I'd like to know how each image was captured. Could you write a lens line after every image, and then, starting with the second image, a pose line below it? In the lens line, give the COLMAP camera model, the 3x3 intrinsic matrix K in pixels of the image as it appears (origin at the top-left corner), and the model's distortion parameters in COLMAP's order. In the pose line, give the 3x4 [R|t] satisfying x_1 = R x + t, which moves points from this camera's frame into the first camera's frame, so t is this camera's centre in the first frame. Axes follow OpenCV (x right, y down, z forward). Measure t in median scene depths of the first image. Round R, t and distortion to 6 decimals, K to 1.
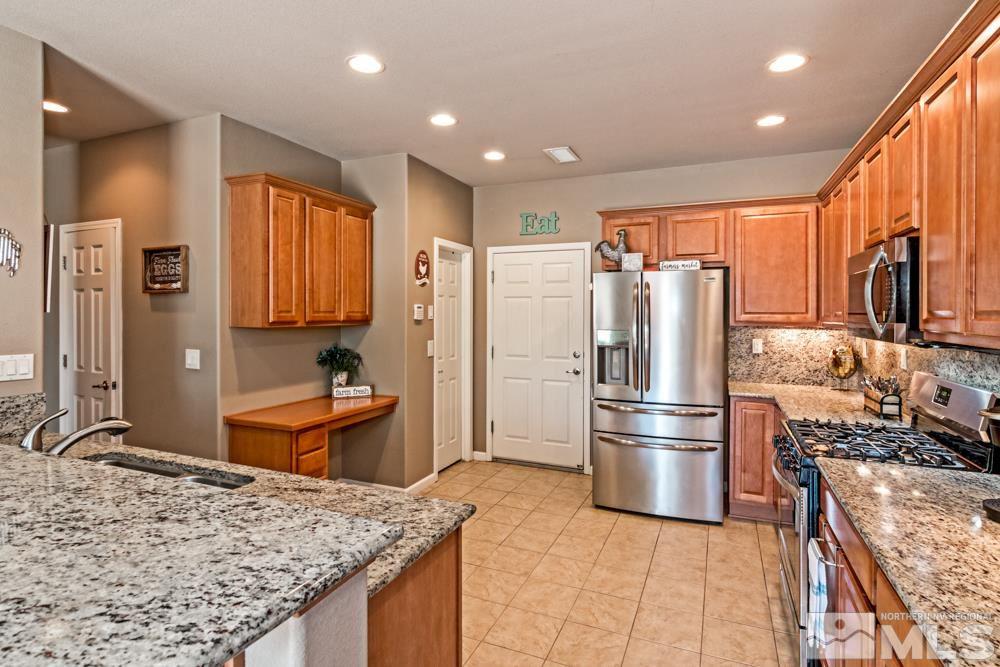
lens RADIAL K [[525.3, 0, 498.5], [0, 525.3, 323.1], [0, 0, 1]] dist [-0.002014, 0.000658]
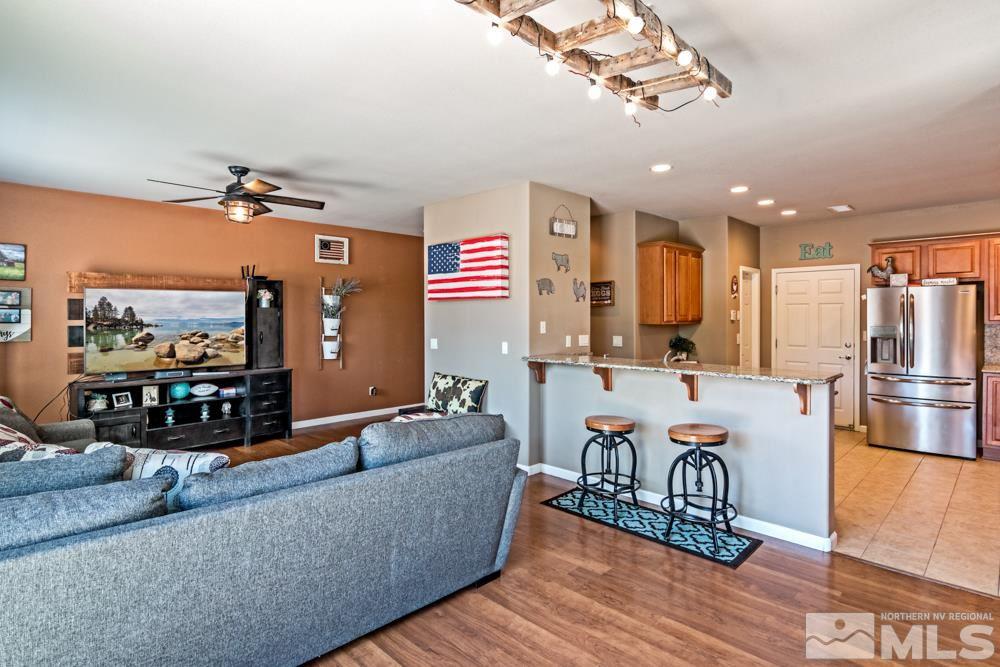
lens RADIAL K [[514.4, 0, 505.4], [0, 514.4, 325.9], [0, 0, 1]] dist [-0.000980, 0.001380]
pose [[0.931037, 0.001362, -0.364923, -0.235102], [-0.000829, 0.999998, 0.001617, 0.009293], [0.364924, -0.001203, 0.931036, -0.709657]]
